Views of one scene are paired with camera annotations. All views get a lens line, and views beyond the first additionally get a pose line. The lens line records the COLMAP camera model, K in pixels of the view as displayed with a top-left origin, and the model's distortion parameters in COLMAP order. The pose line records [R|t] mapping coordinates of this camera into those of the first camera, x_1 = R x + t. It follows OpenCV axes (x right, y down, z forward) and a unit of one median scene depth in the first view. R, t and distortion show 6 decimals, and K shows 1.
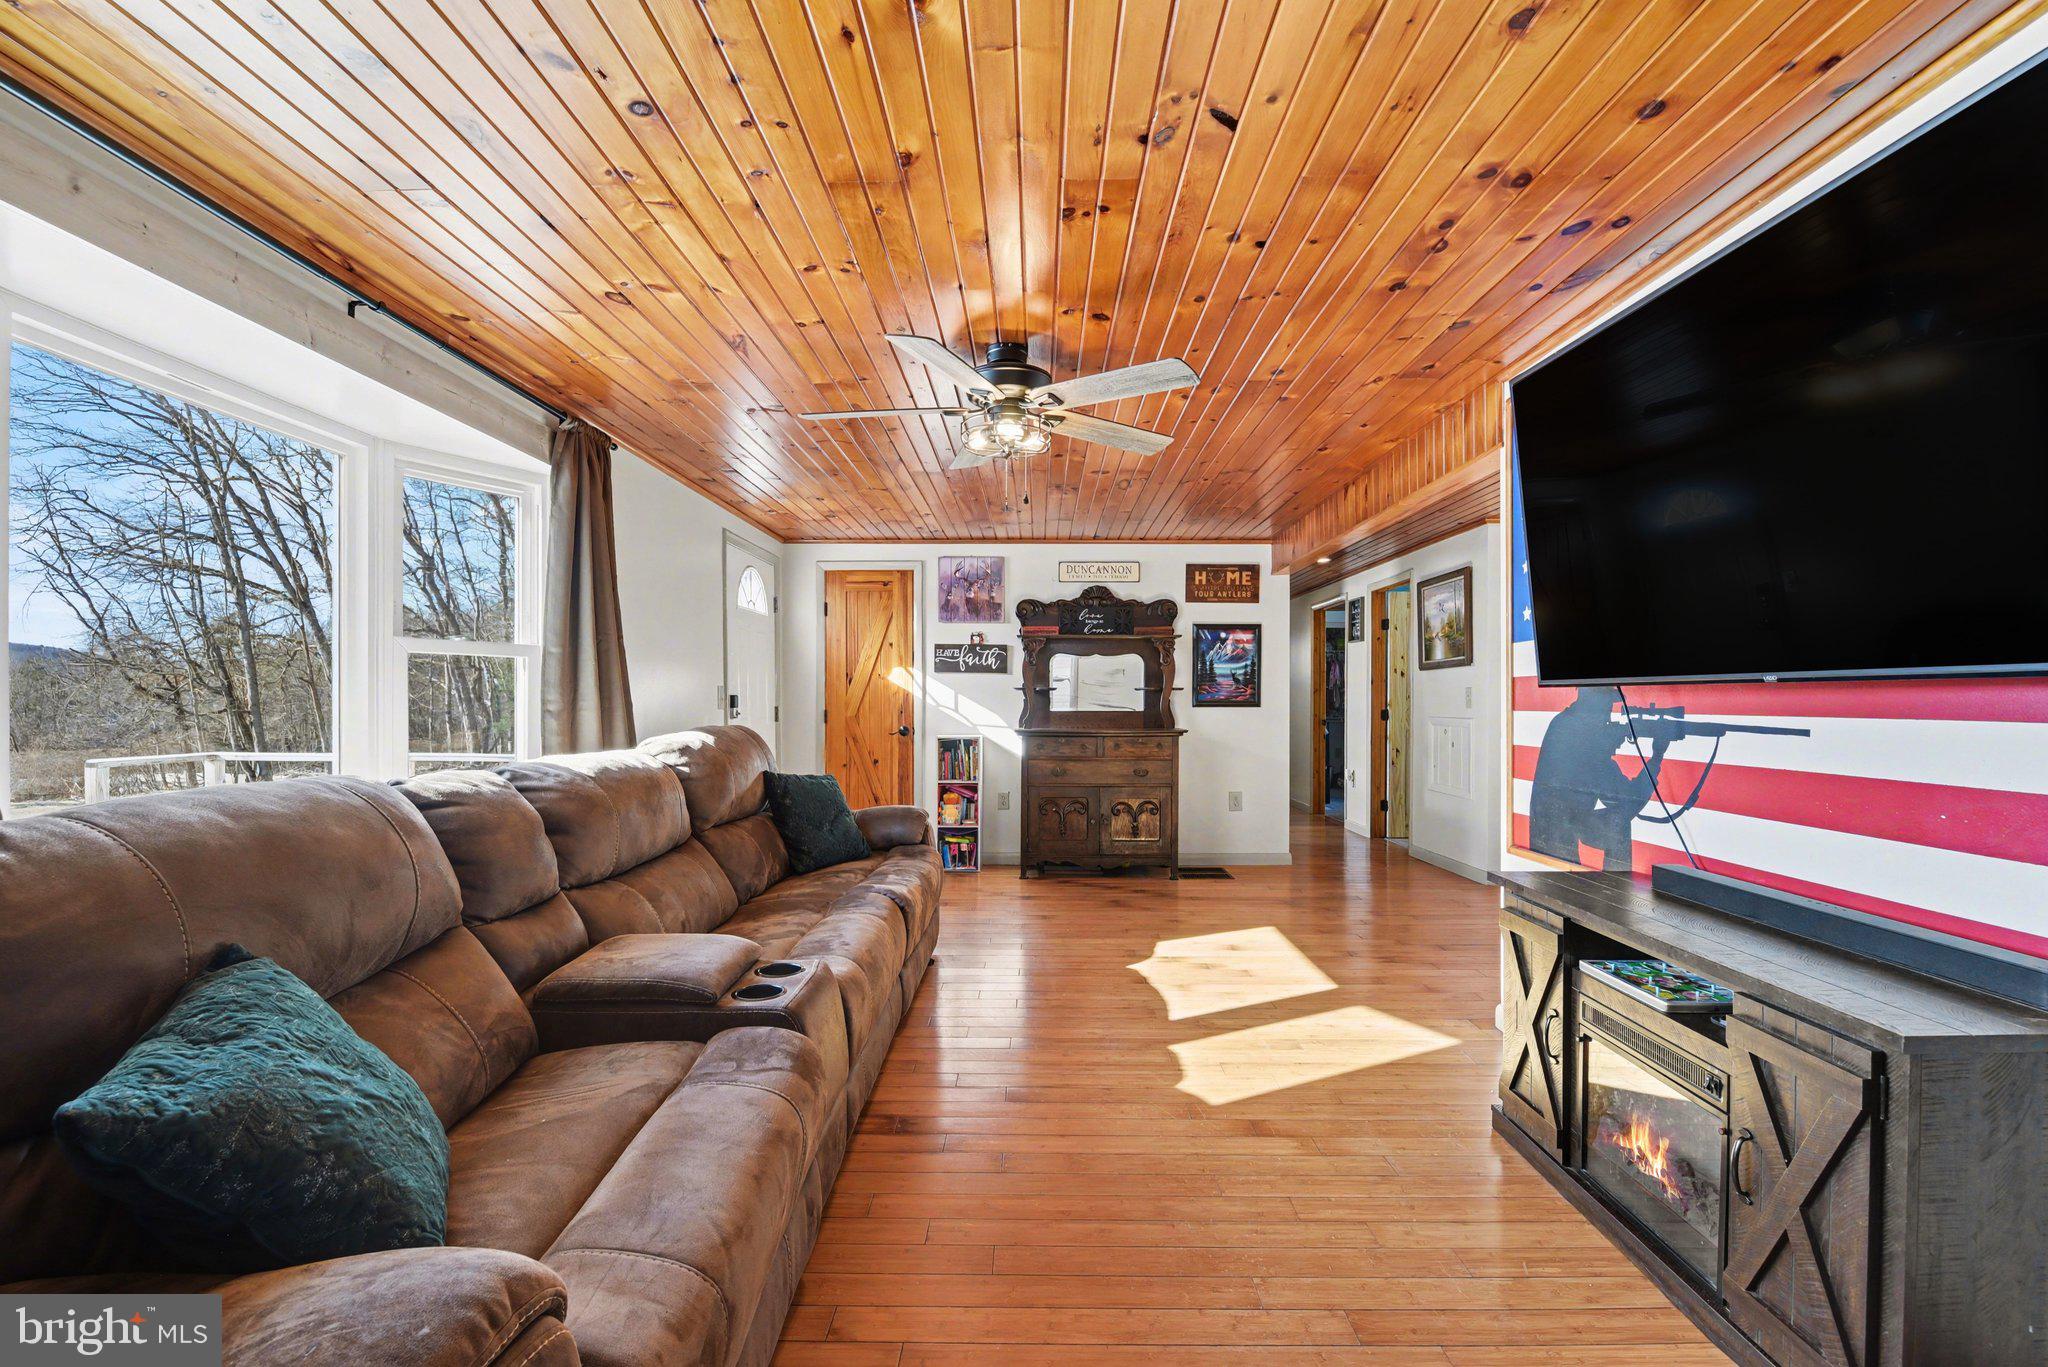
lens RADIAL K [[893.7, 0, 1028.2], [0, 893.7, 694.5], [0, 0, 1]] dist [-0.001117, -0.000109]
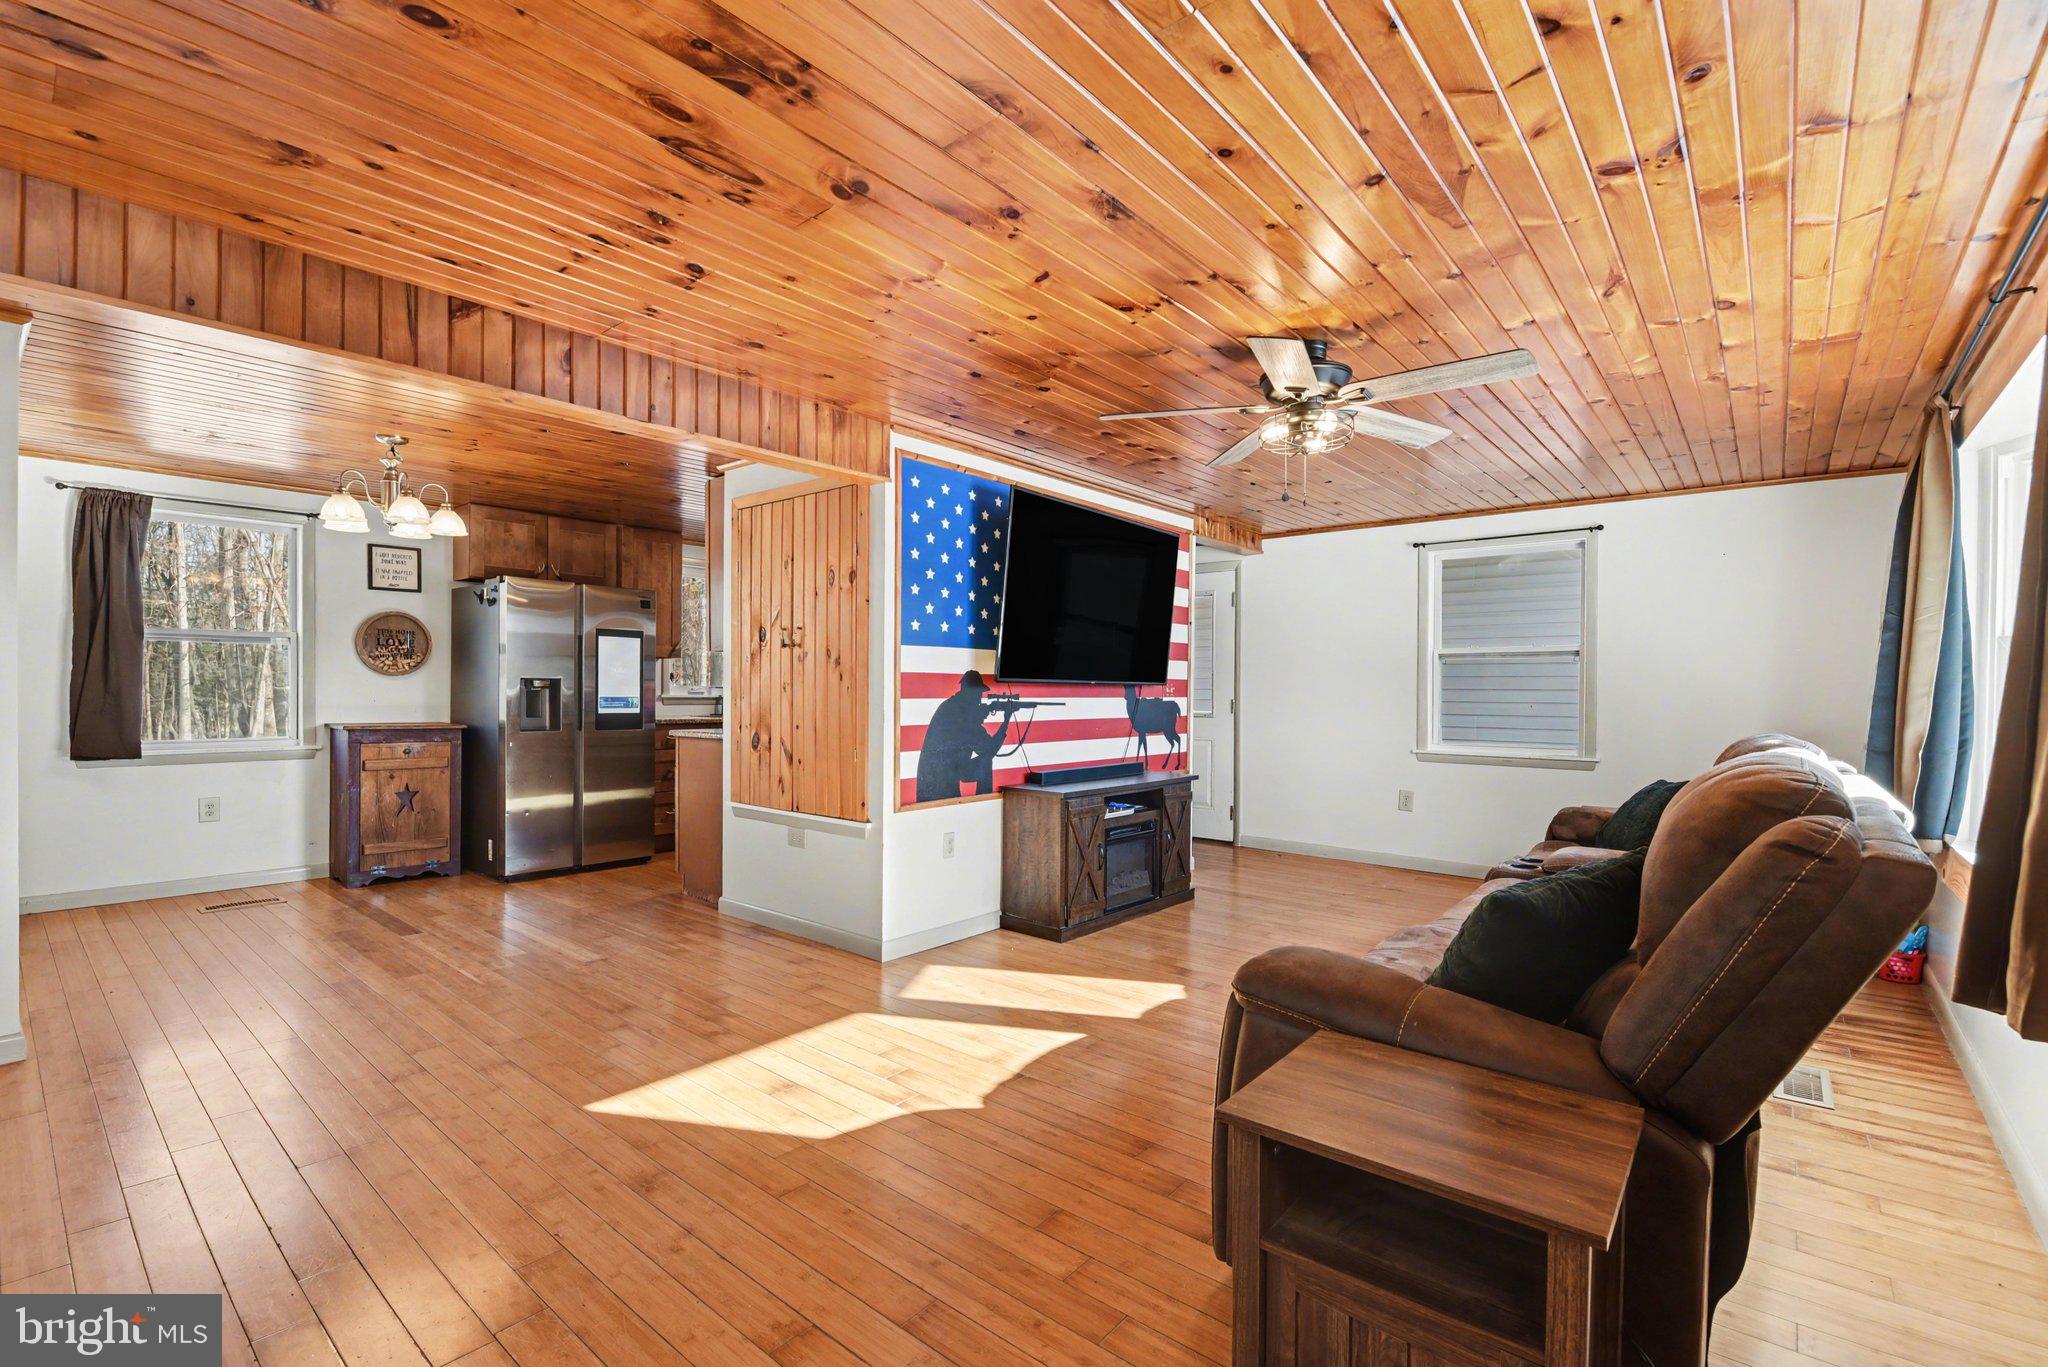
lens RADIAL K [[893.7, 0, 1029.8], [0, 893.7, 696.1], [0, 0, 1]] dist [-0.001117, -0.000109]
pose [[-0.768420, -0.007951, 0.639897, -0.514032], [-0.006840, 0.999968, 0.004211, 0.008790], [-0.639910, -0.001141, -0.768449, 2.321757]]
